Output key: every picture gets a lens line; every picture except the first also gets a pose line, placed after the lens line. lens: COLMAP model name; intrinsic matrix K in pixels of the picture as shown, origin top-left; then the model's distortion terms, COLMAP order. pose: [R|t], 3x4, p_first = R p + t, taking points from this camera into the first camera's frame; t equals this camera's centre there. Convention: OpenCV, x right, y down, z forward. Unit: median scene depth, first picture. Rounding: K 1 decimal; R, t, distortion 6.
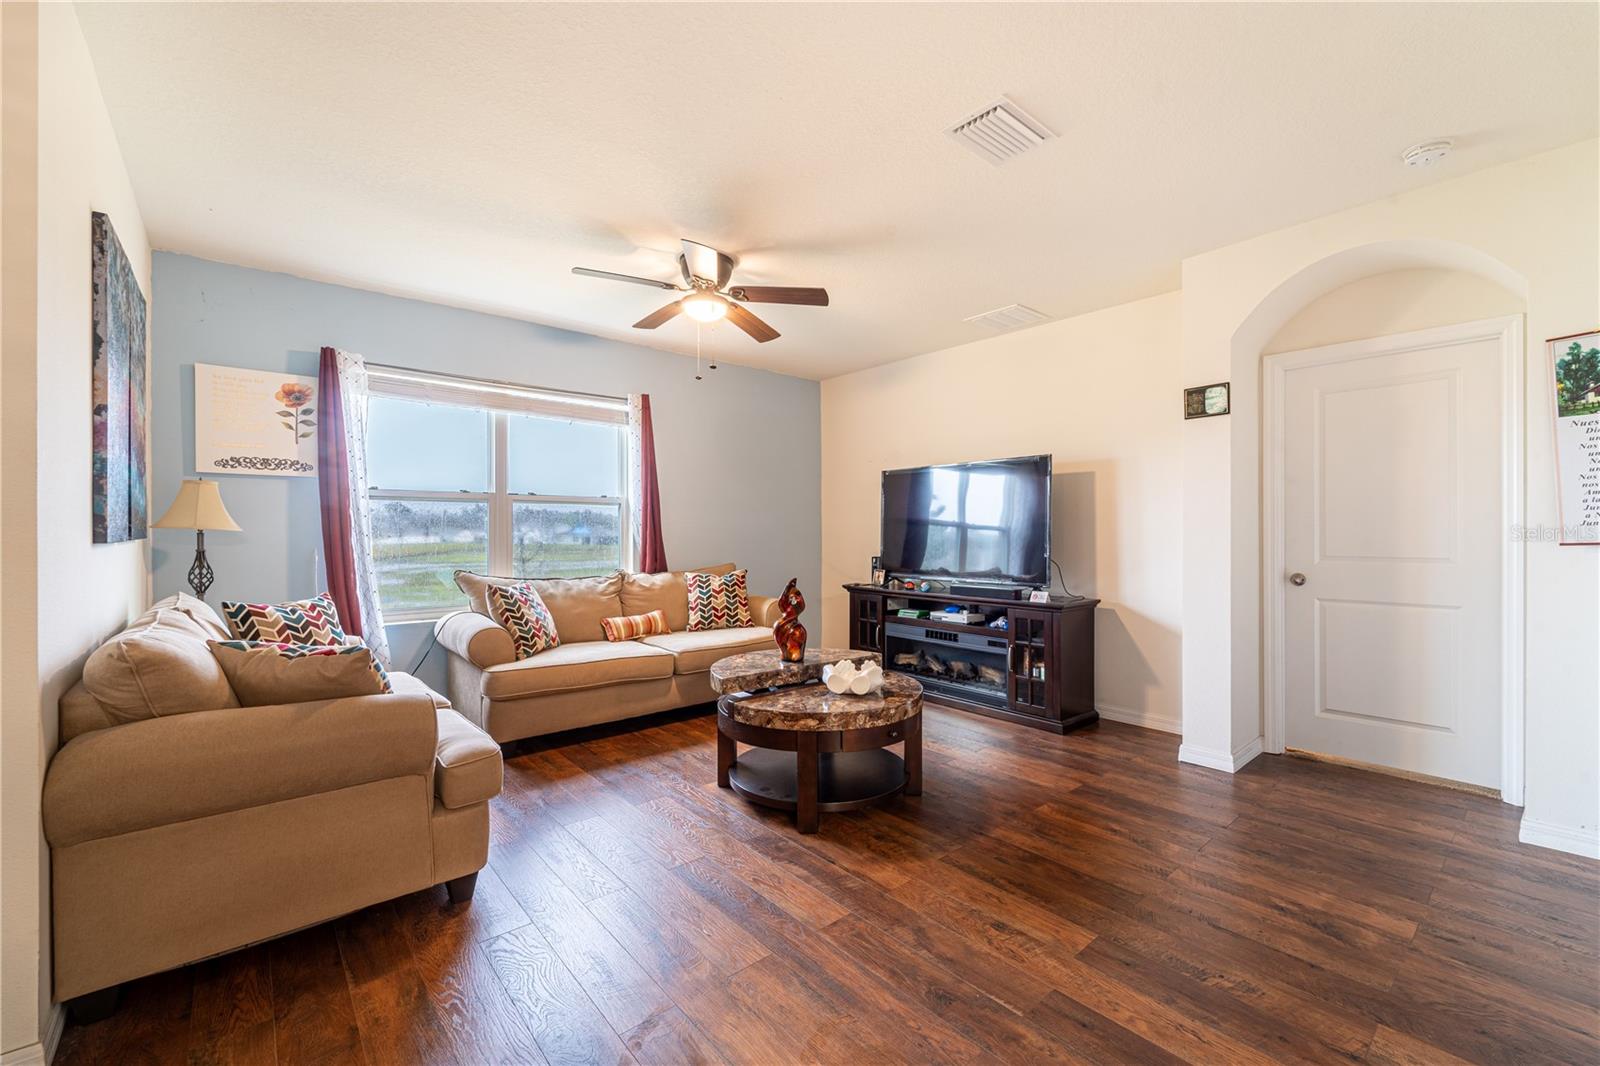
lens RADIAL K [[649.1, 0, 801.9], [0, 649.1, 537.4], [0, 0, 1]] dist [0.007094, -0.000278]
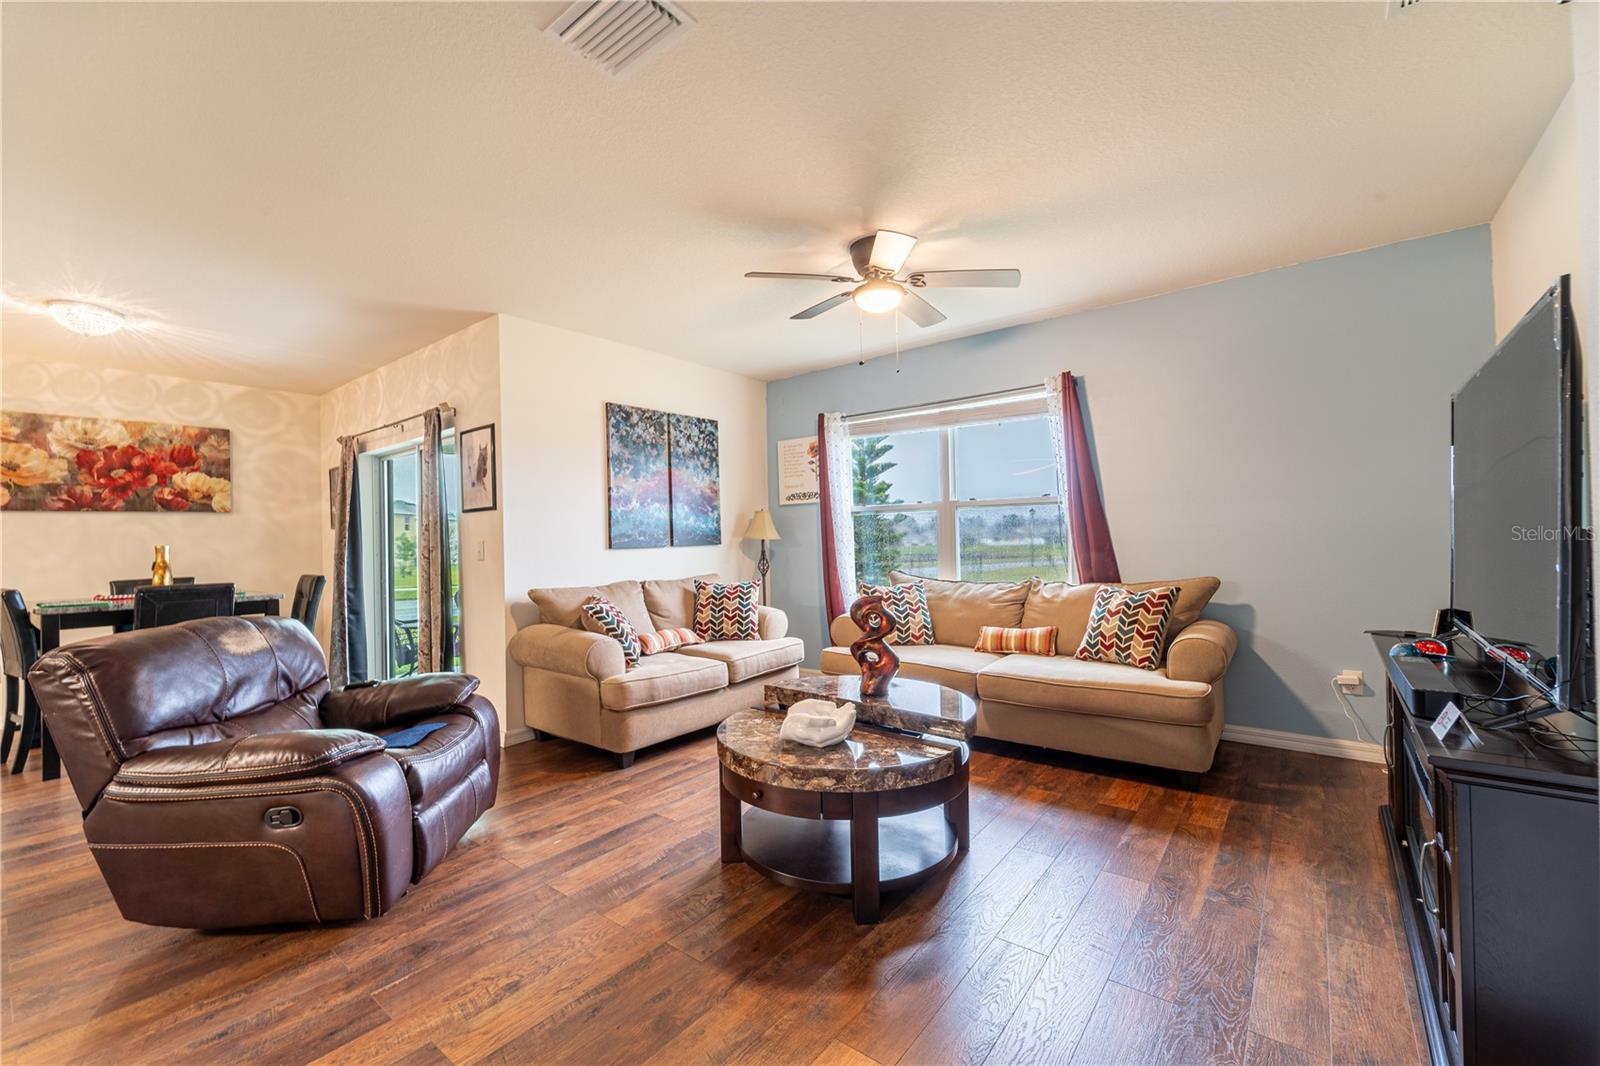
lens RADIAL K [[644.8, 0, 807.6], [0, 644.8, 531.3], [0, 0, 1]] dist [0.000028, -0.000501]
pose [[0.207810, -0.013852, -0.978071, 0.713549], [0.012649, 0.999854, -0.011473, -0.008683], [0.978087, -0.009988, 0.207955, 0.687209]]
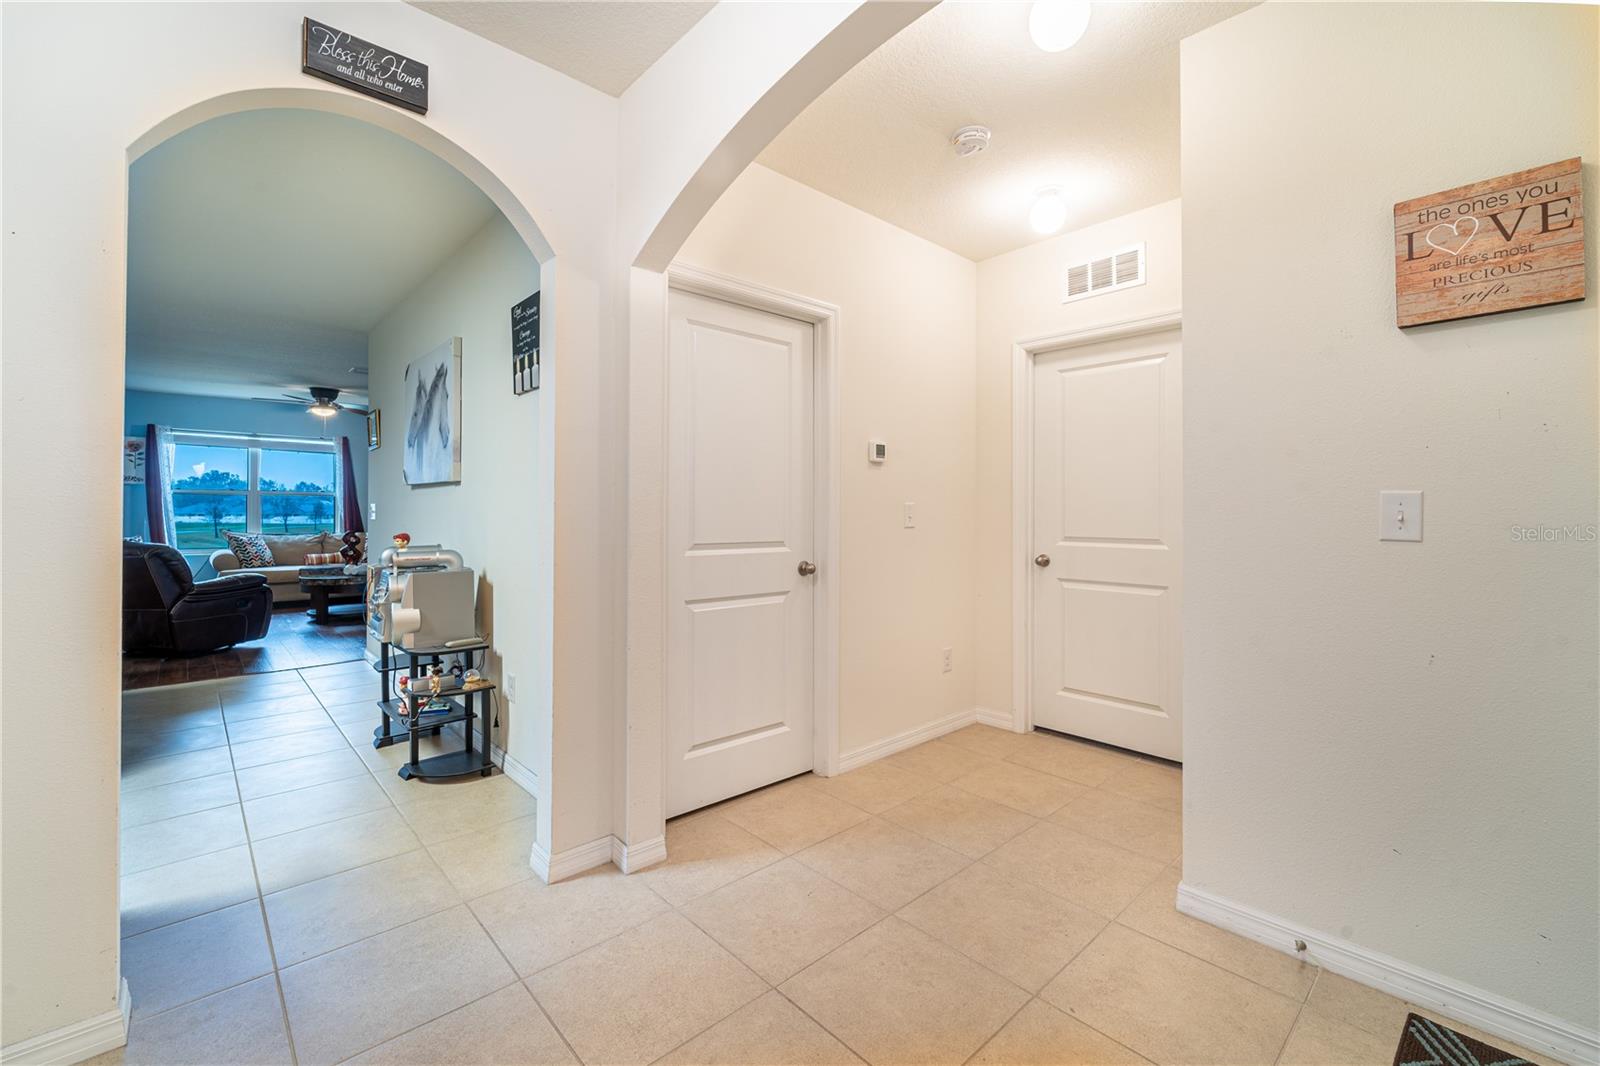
lens RADIAL K [[662.1, 0, 819.4], [0, 662.1, 510.5], [0, 0, 1]] dist [-0.000329, -0.000418]
pose [[0.998233, 0.003046, 0.059348, 1.315697], [-0.002380, 0.999933, -0.011293, 0.012363], [-0.059379, 0.011132, 0.998173, -1.276236]]
